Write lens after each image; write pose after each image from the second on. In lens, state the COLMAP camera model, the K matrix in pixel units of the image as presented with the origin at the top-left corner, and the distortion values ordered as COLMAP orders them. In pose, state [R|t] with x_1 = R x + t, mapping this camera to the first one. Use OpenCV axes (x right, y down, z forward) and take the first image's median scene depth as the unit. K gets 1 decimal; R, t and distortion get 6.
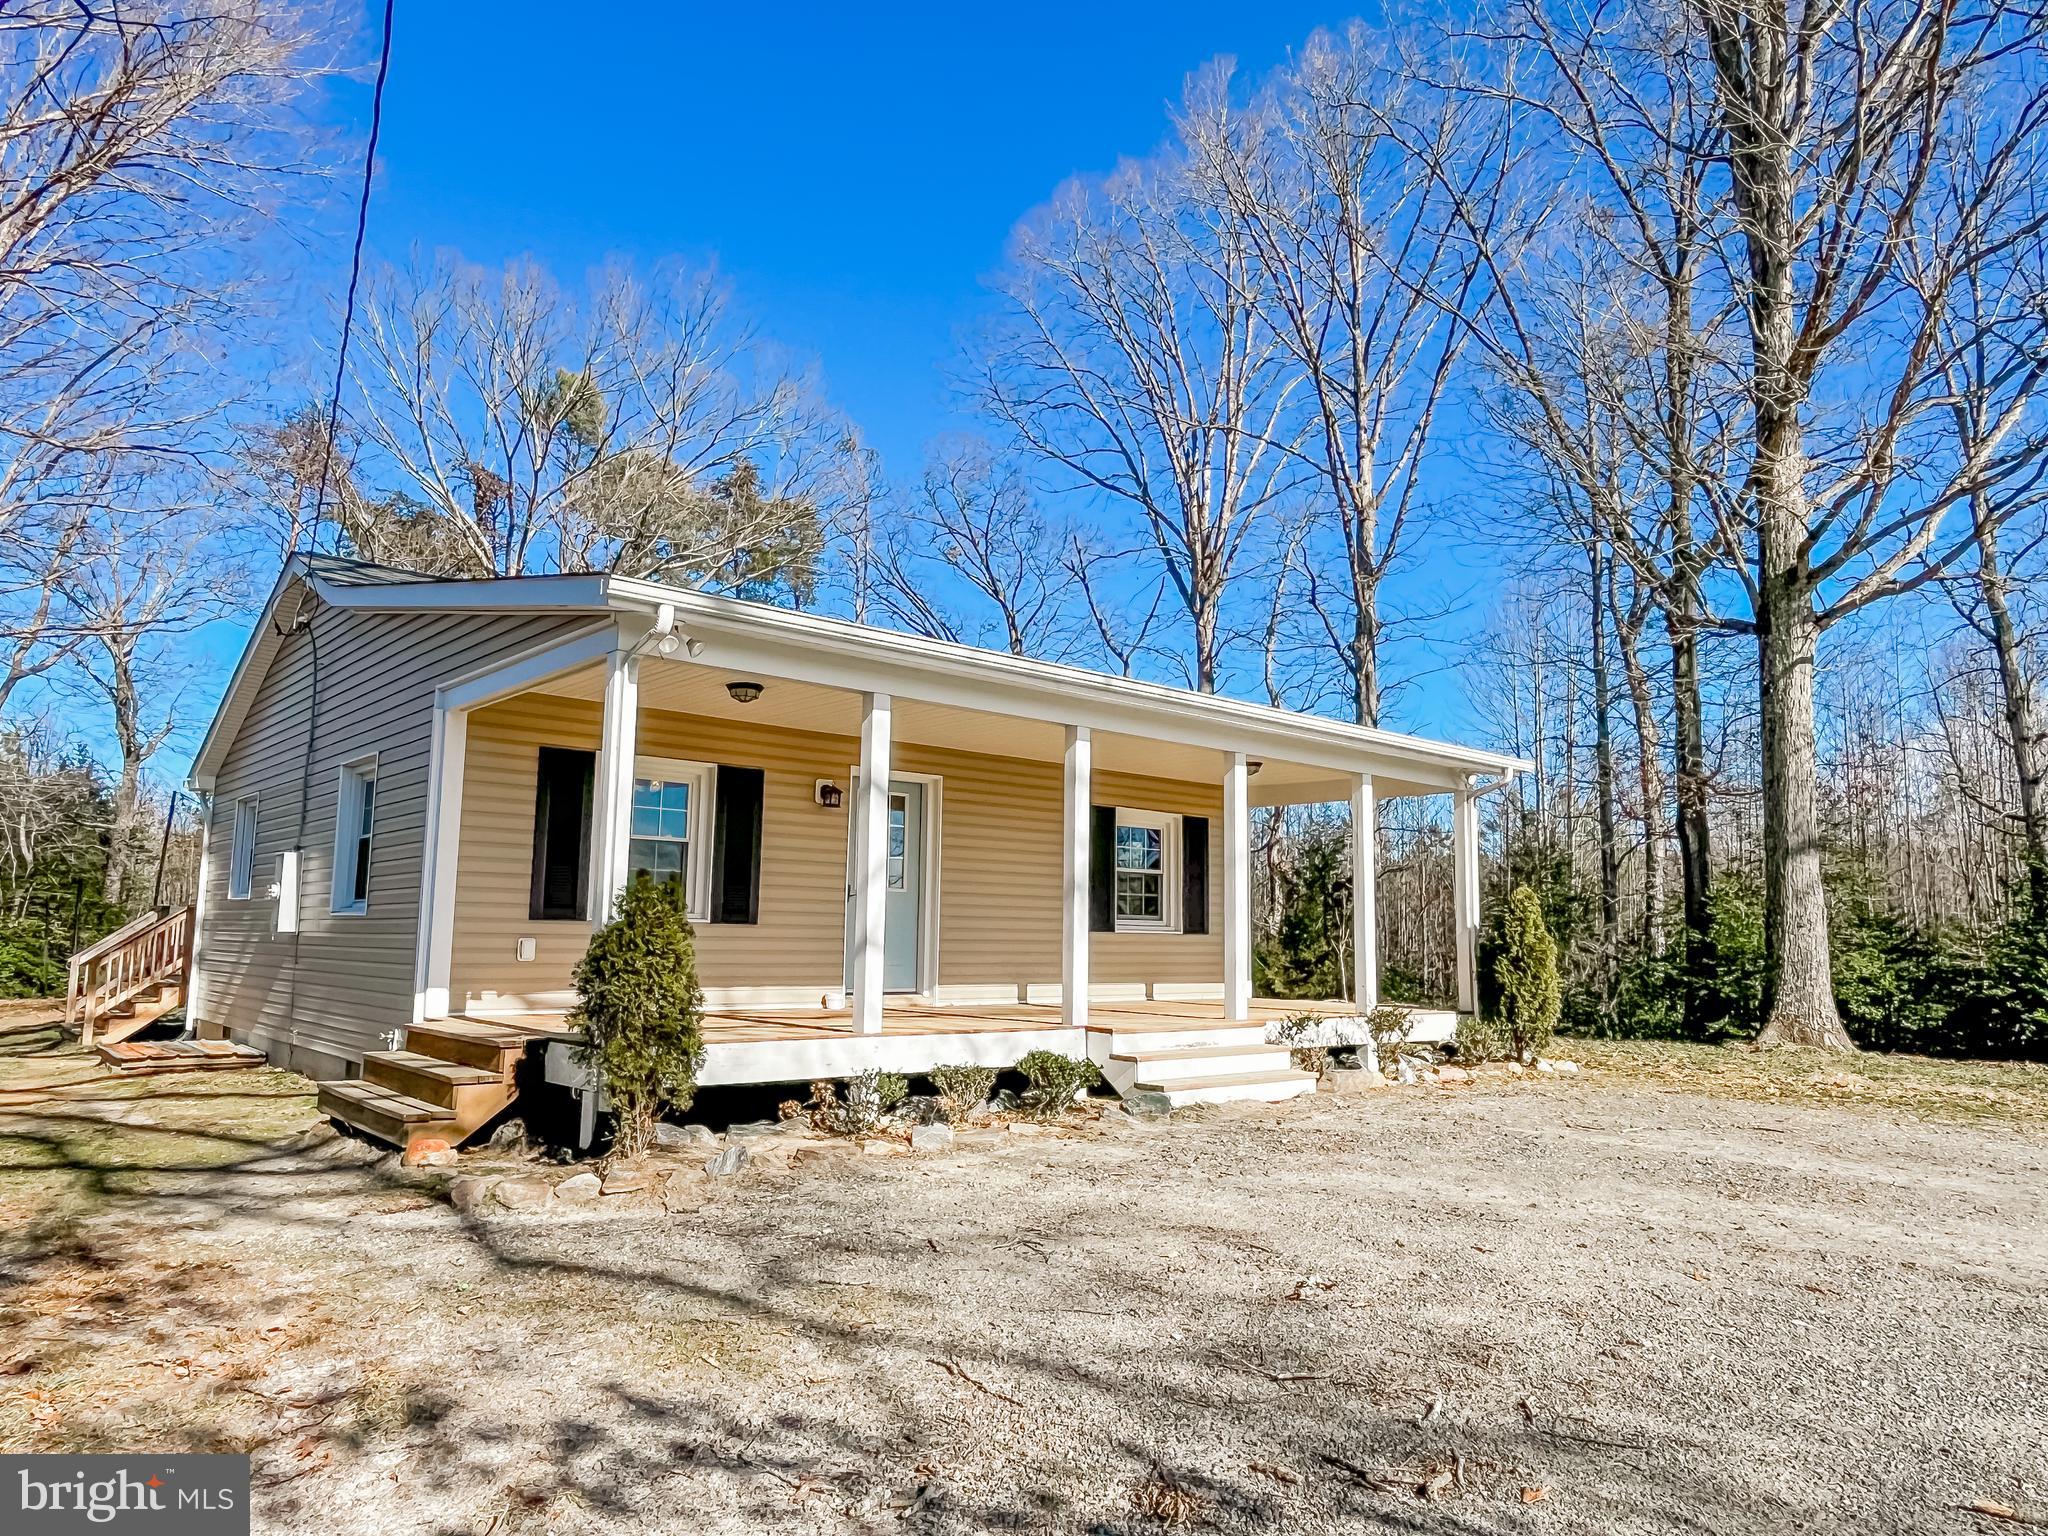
lens RADIAL K [[1345.9, 0, 1011.5], [0, 1345.9, 762.0], [0, 0, 1]] dist [0.000097, -0.002223]
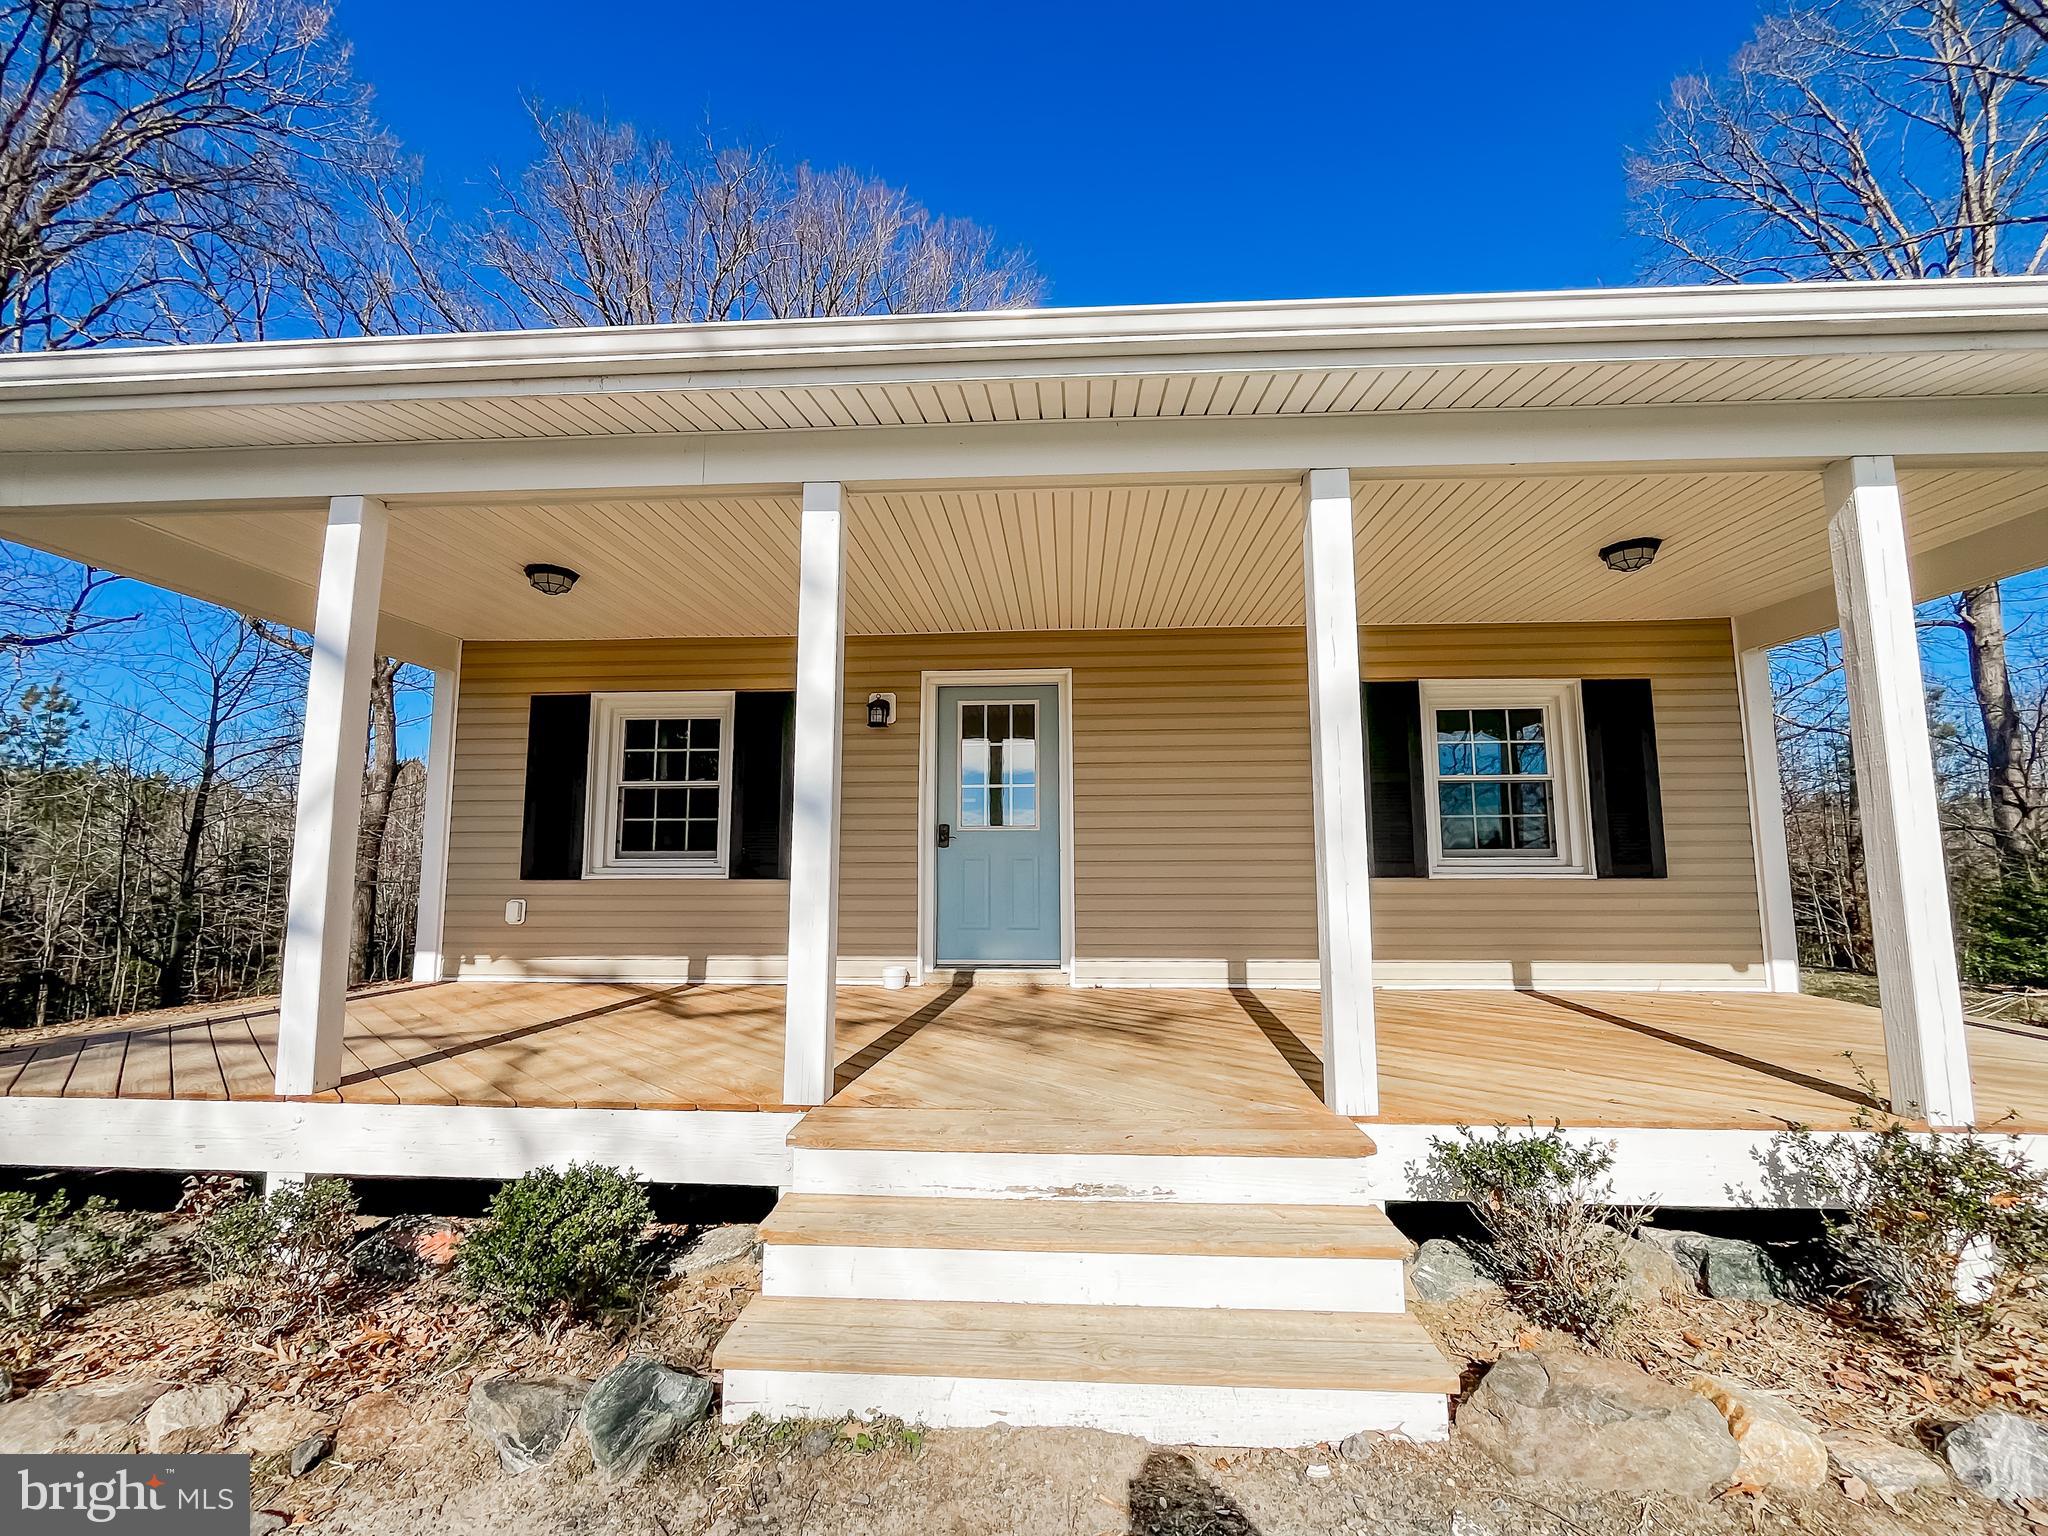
lens RADIAL K [[843.6, 0, 1012.9], [0, 843.6, 775.9], [0, 0, 1]] dist [-0.001201, -0.000498]
pose [[0.710480, -0.092951, -0.697551, 0.253860], [0.106163, 0.994051, -0.024331, 0.080894], [0.695663, -0.056767, 0.716122, 0.693436]]
